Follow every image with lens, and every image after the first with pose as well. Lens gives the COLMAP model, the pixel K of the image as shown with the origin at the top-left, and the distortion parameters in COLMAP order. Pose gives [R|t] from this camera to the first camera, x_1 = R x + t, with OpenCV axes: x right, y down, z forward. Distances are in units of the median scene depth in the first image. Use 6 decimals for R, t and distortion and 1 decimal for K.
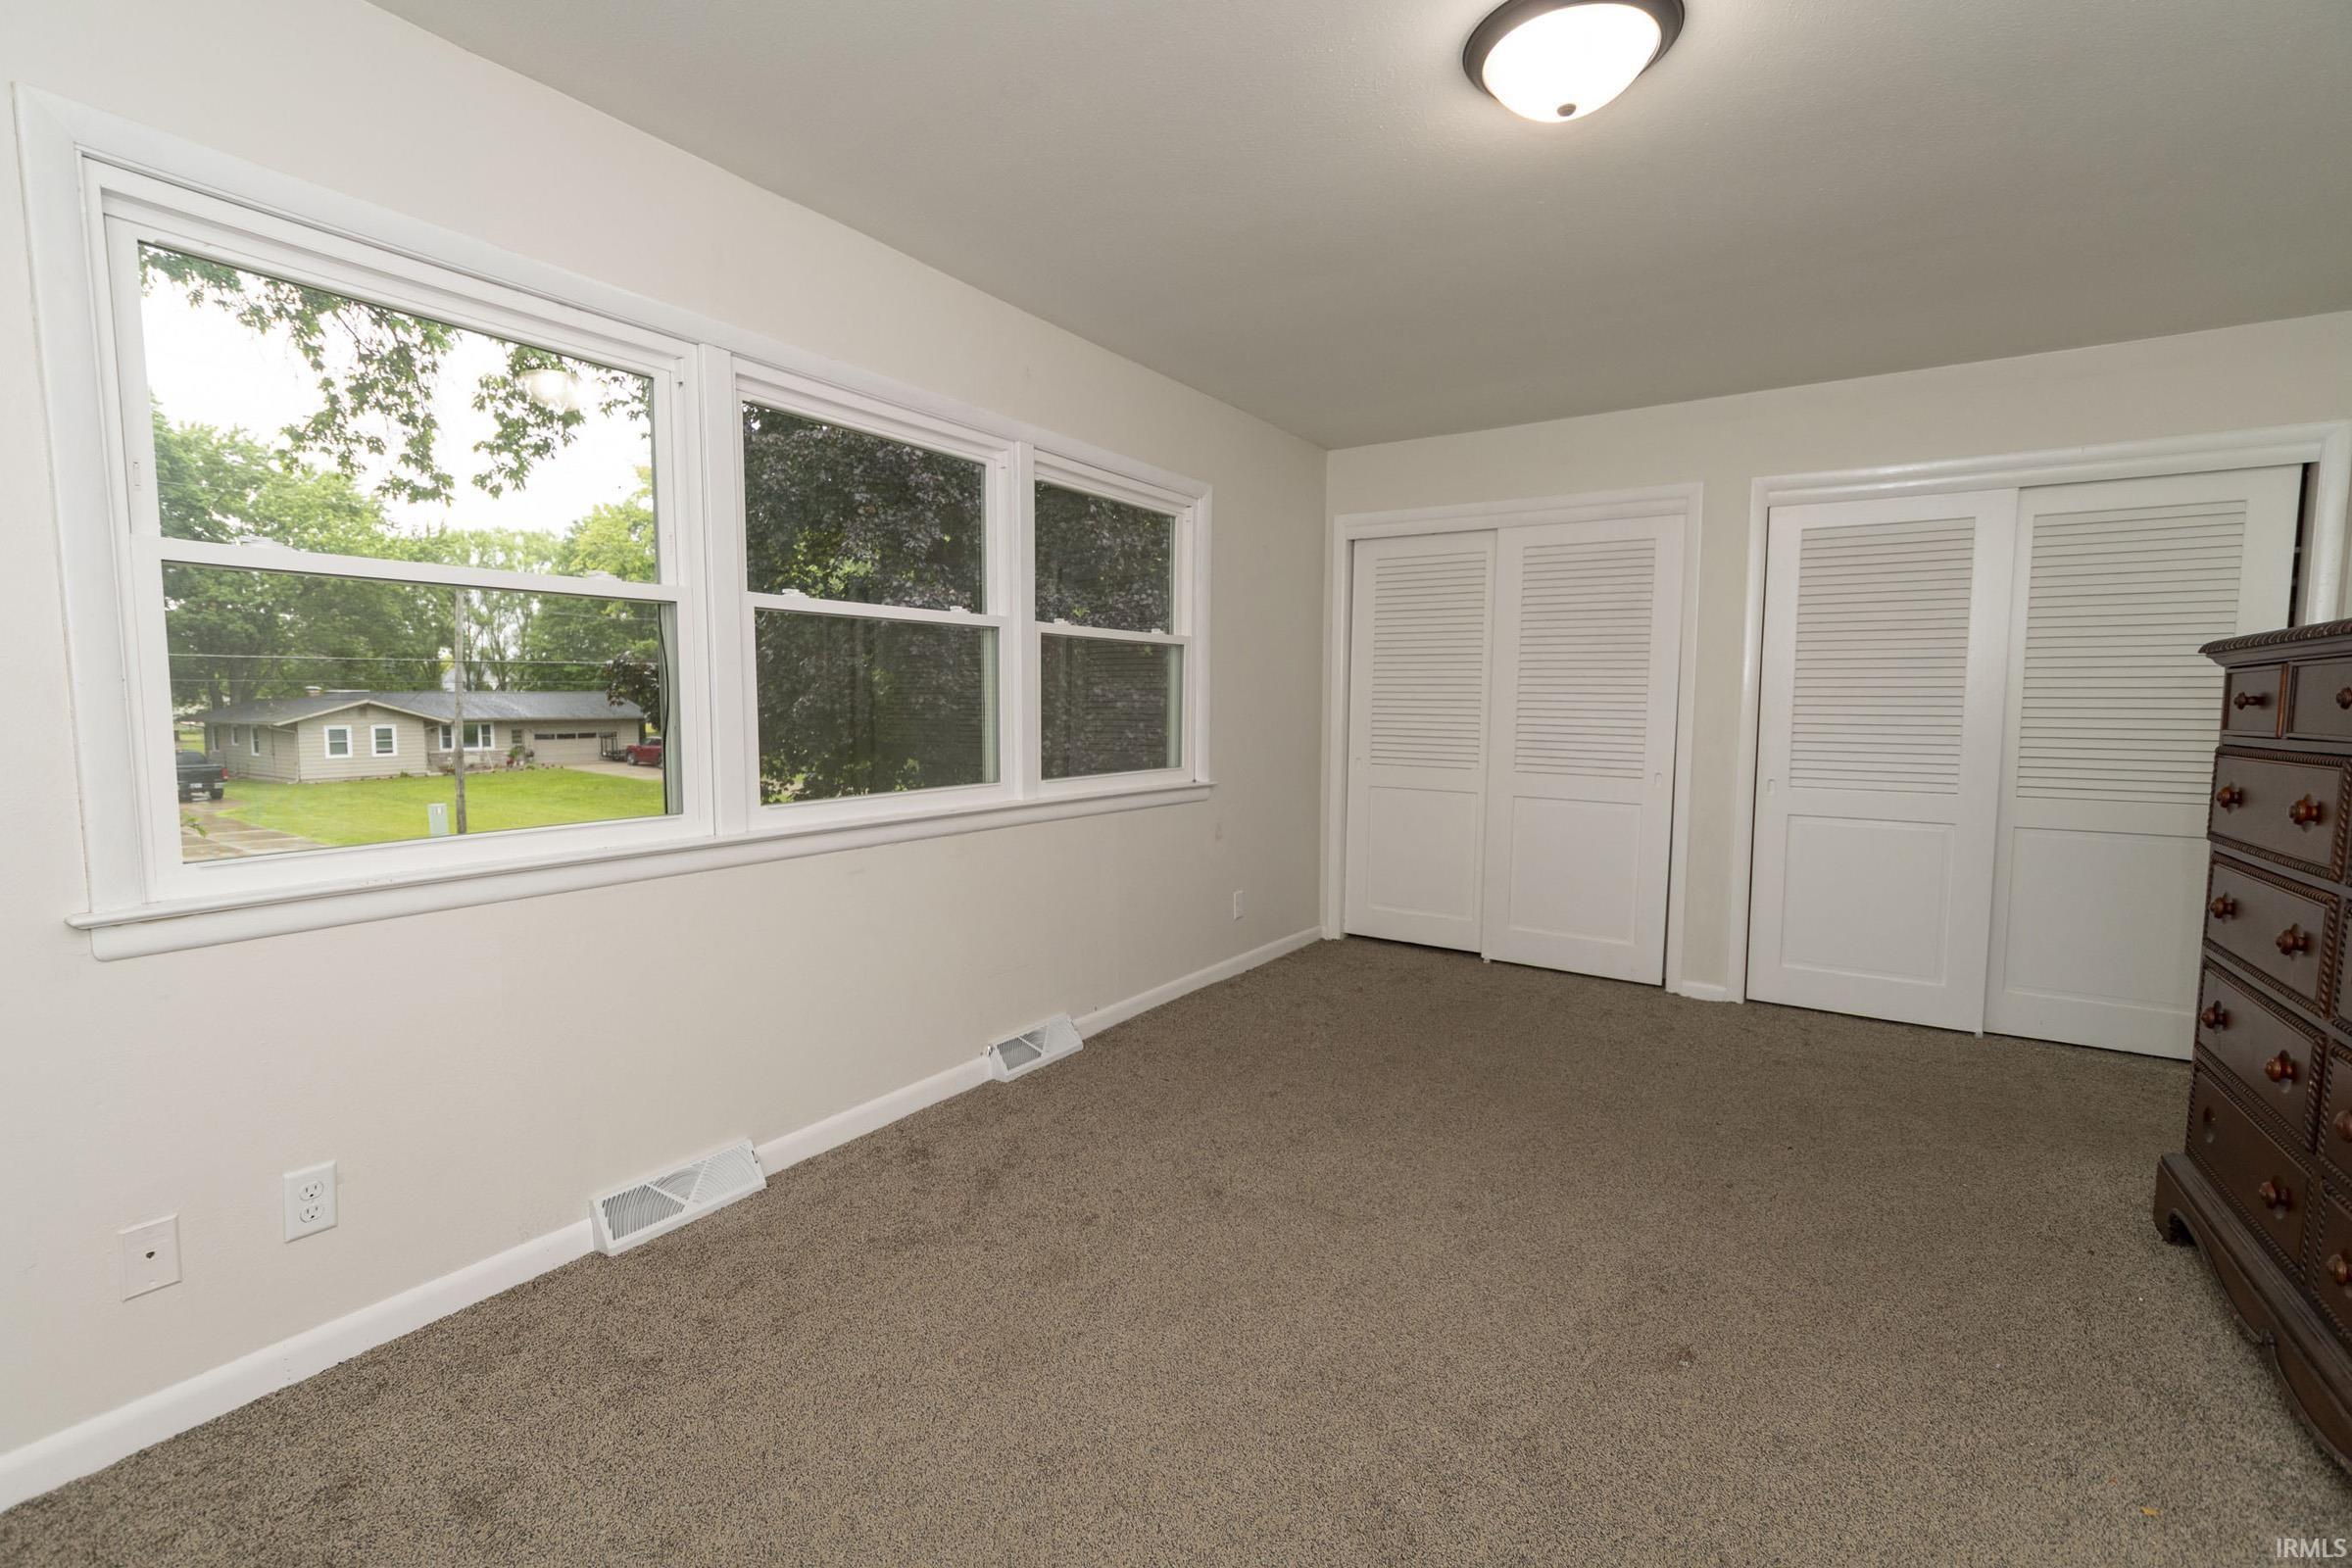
lens RADIAL K [[1036.5, 0, 1167.8], [0, 1036.5, 775.1], [0, 0, 1]] dist [0.000888, -0.000323]
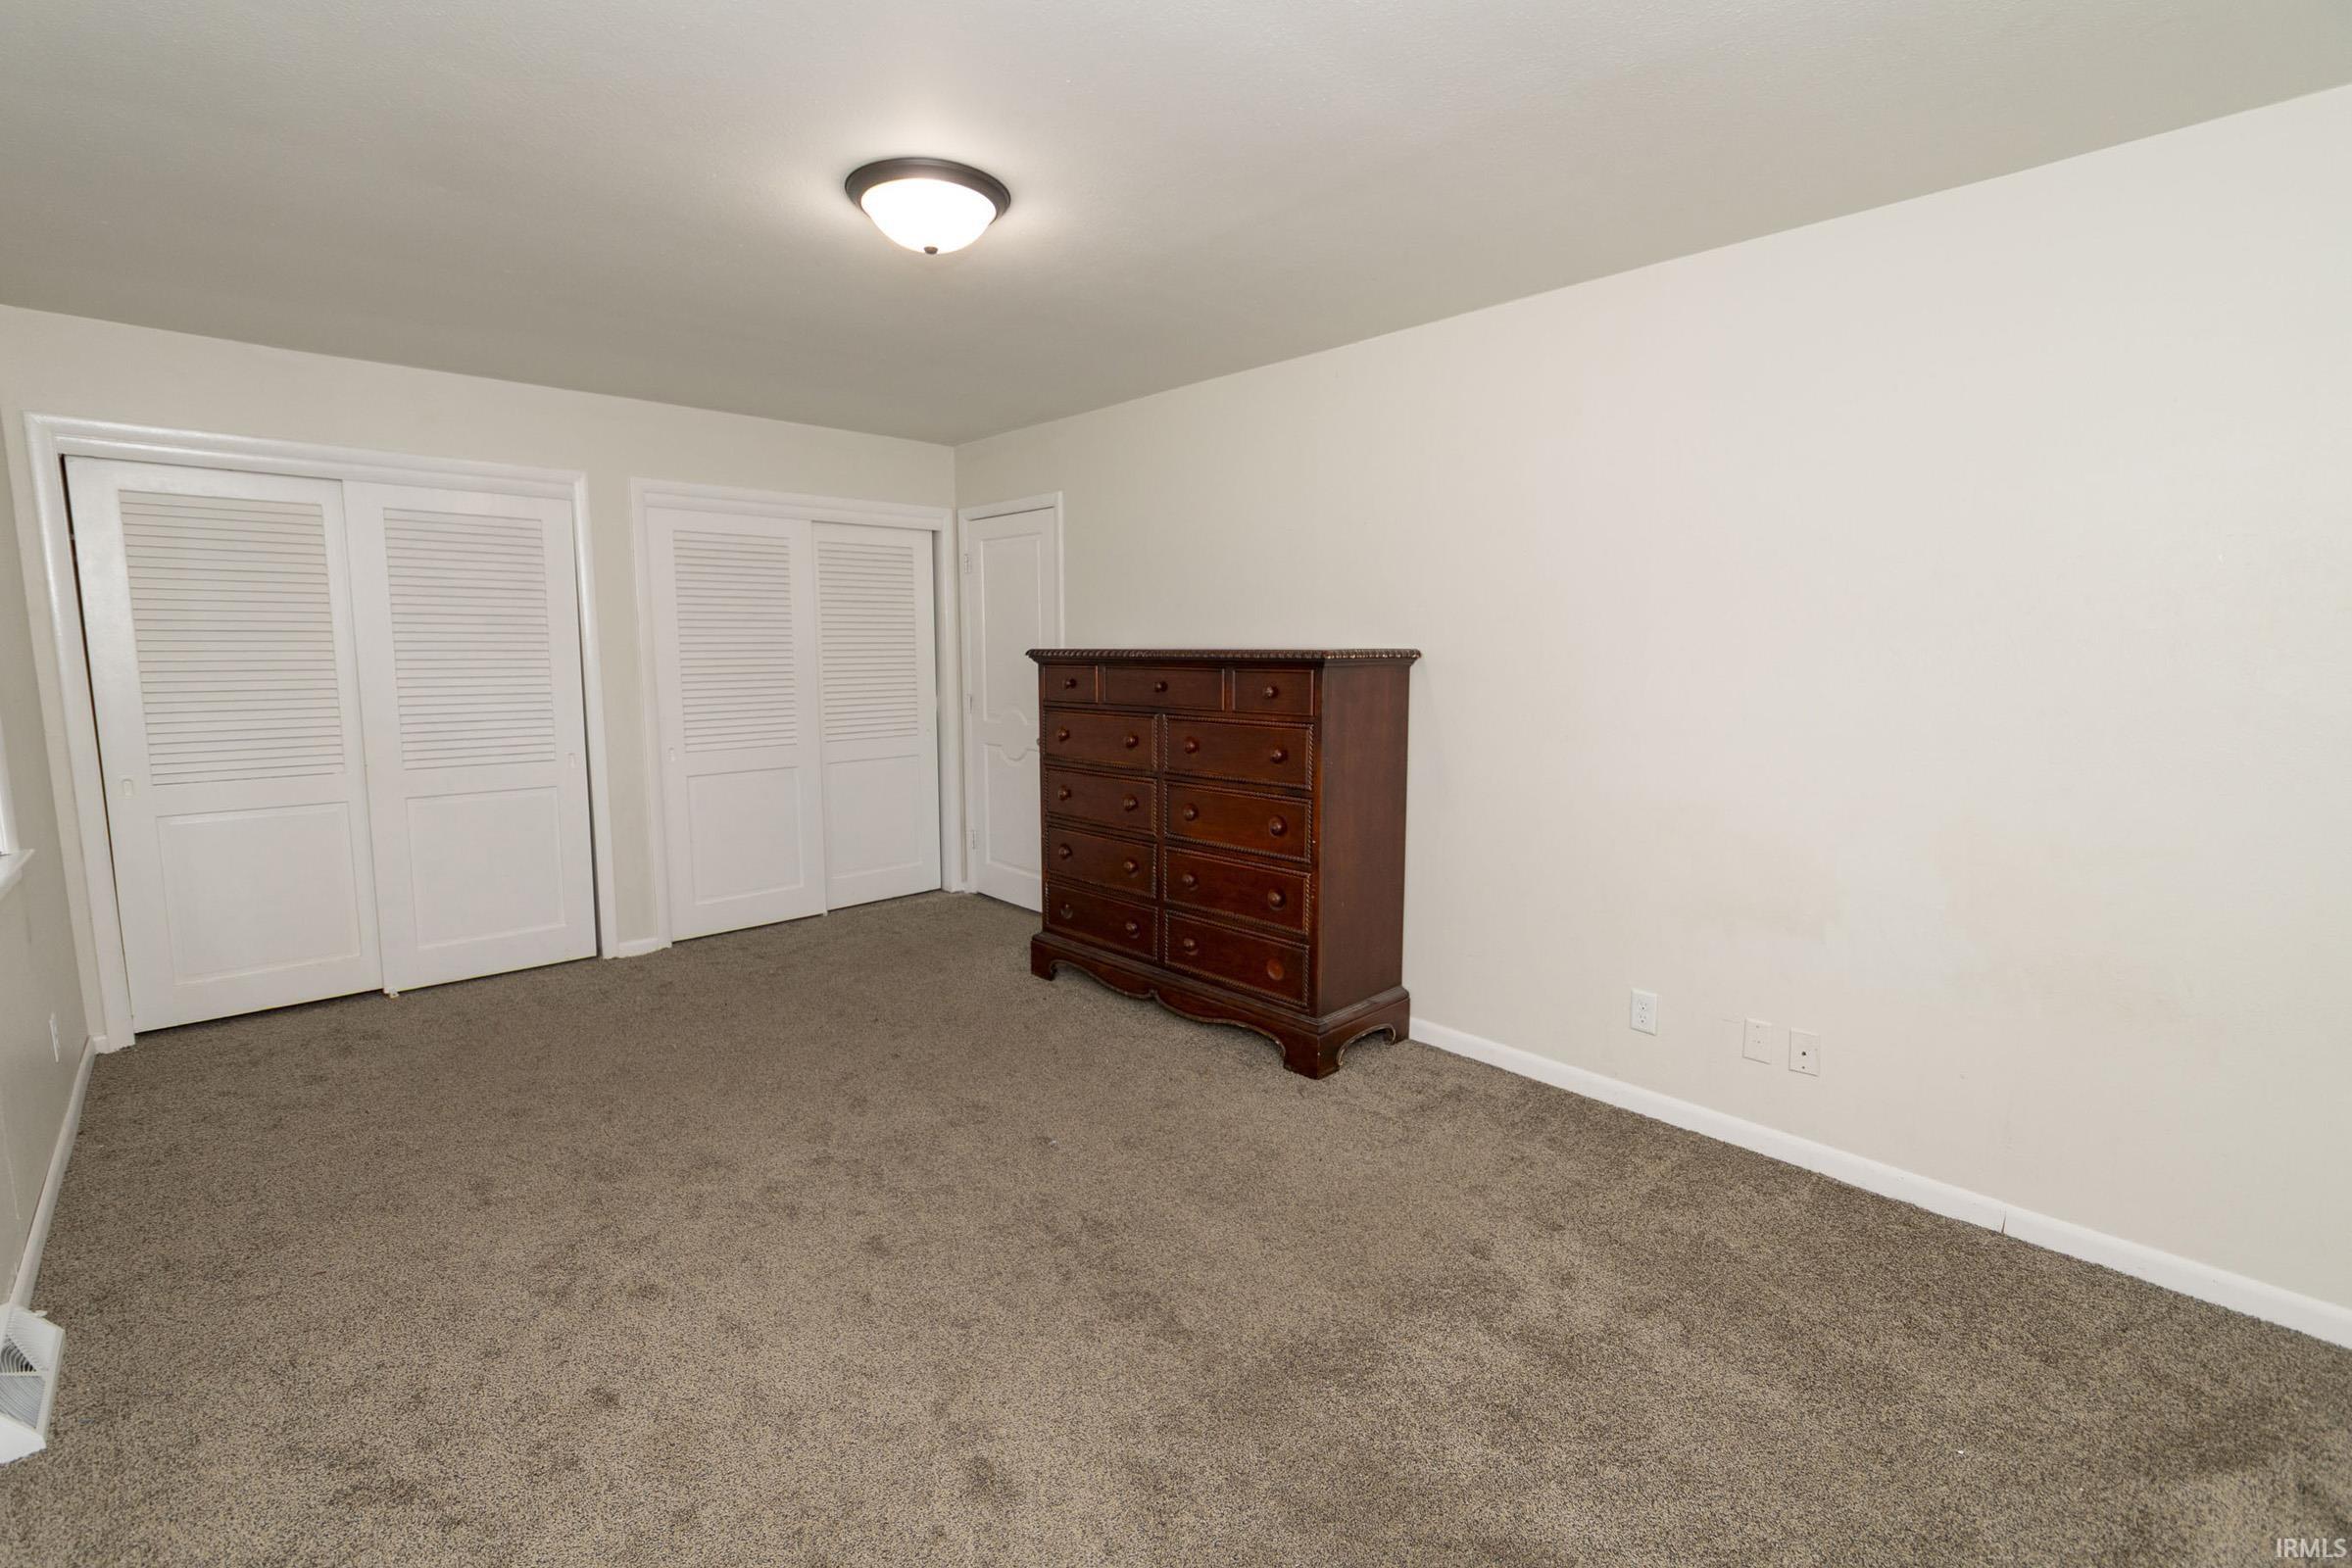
lens RADIAL K [[1036.0, 0, 1149.7], [0, 1036.0, 768.0], [0, 0, 1]] dist [-0.002043, -0.000216]
pose [[0.225261, -0.128288, 0.965816, -0.400399], [0.073595, 0.990702, 0.114428, -0.065073], [-0.971515, 0.045303, 0.232608, 0.220863]]
